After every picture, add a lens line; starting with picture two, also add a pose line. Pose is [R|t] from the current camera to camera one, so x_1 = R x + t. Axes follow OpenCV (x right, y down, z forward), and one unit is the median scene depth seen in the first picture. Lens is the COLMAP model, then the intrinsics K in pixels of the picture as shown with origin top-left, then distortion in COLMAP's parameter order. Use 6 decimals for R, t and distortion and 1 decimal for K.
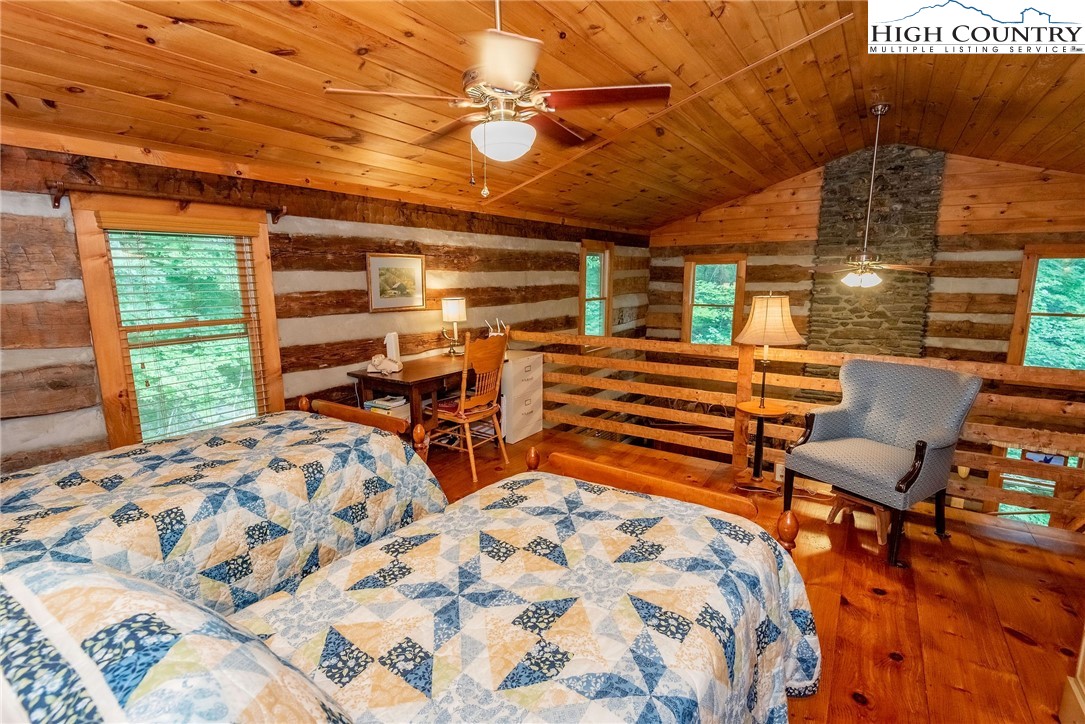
lens RADIAL K [[513.5, 0, 542.5], [0, 513.5, 362.0], [0, 0, 1]] dist [0.046941, -0.029408]
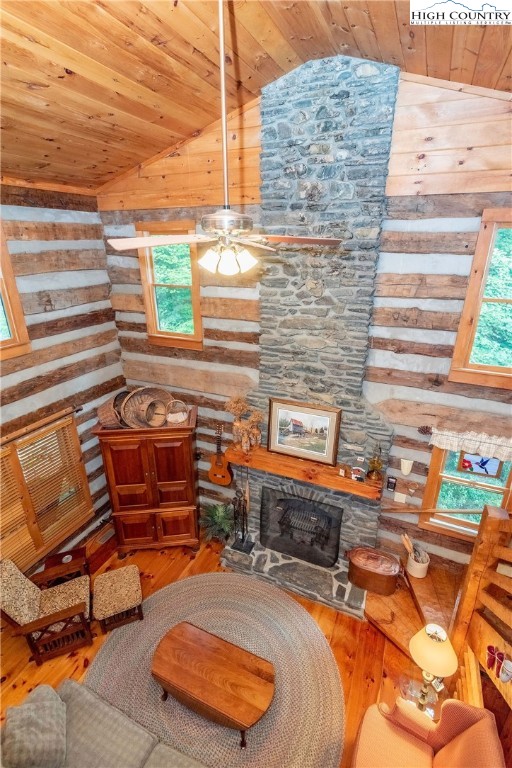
lens RADIAL K [[363.5, 0, 256.0], [0, 363.5, 384.0], [0, 0, 1]] dist [0.046941, -0.029408]
pose [[0.986922, -0.057289, 0.150674, 0.437576], [0.026728, 0.979935, 0.197518, -0.078033], [-0.158966, -0.190907, 0.968651, 0.421272]]
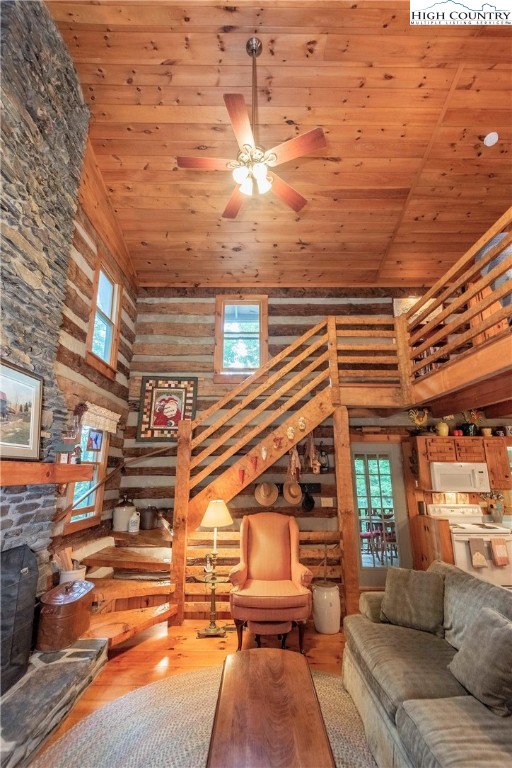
lens RADIAL K [[355.2, 0, 259.2], [0, 355.2, 385.2], [0, 0, 1]] dist [0.035950, -0.015411]
pose [[-0.560668, 0.202300, 0.802949, 0.139234], [0.147872, 0.978571, -0.143295, 0.214968], [-0.814731, 0.038393, -0.578567, 1.046510]]
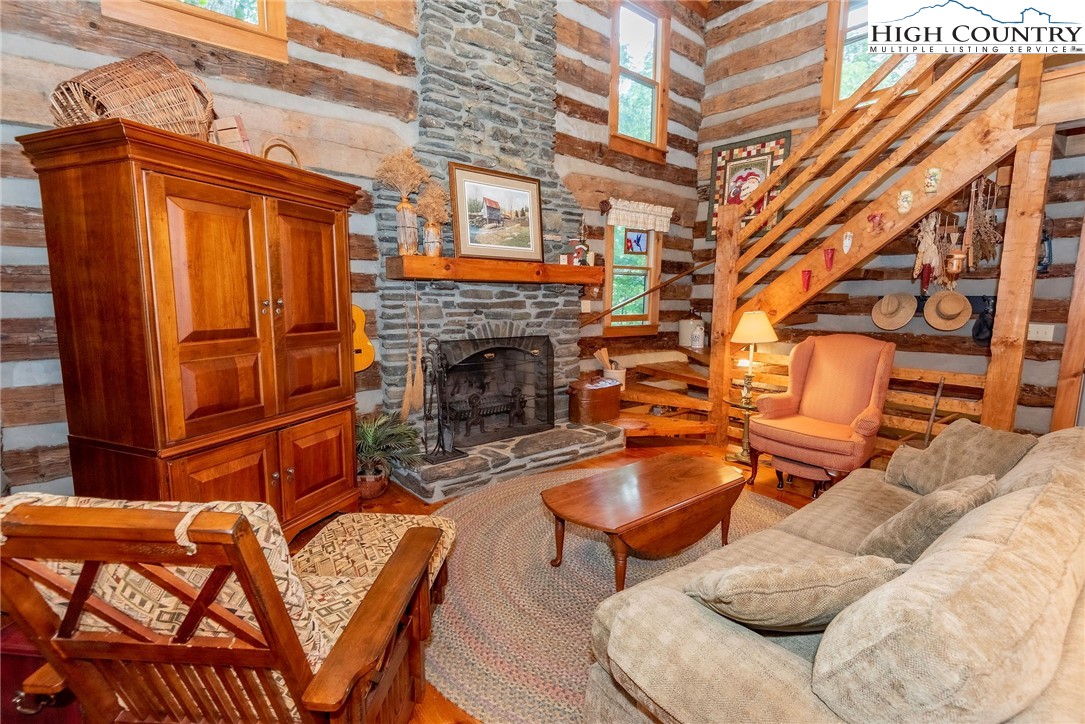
lens RADIAL K [[501.8, 0, 545.9], [0, 501.8, 365.4], [0, 0, 1]] dist [0.035950, -0.015411]
pose [[0.298389, -0.127198, 0.945931, 0.018837], [0.155053, 0.984375, 0.083457, 0.282551], [-0.941766, 0.121767, 0.313449, 0.817555]]
